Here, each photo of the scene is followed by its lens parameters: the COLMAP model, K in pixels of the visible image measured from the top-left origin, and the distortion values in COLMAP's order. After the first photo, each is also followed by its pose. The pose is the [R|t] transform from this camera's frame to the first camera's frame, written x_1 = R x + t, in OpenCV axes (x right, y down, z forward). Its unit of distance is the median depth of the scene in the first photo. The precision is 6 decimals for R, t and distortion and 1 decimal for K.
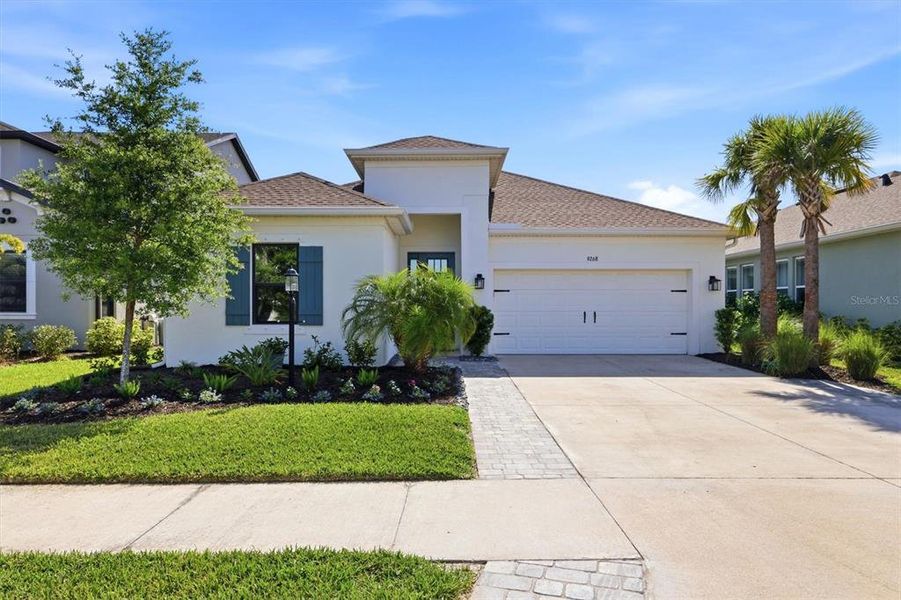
lens RADIAL K [[535.6, 0, 449.0], [0, 535.6, 306.3], [0, 0, 1]] dist [0.007417, -0.000265]
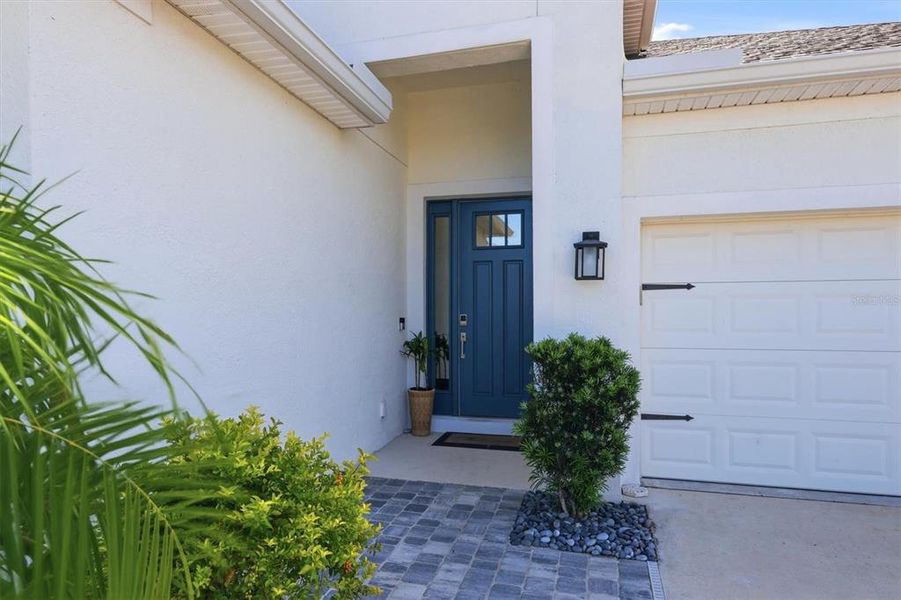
lens RADIAL K [[473.3, 0, 447.1], [0, 473.3, 306.1], [0, 0, 1]] dist [0.004608, 0.000302]
pose [[0.952990, 0.006232, -0.302937, 0.060623], [-0.006102, 0.999980, 0.001376, -0.017139], [0.302940, 0.000537, 0.953010, 0.712438]]
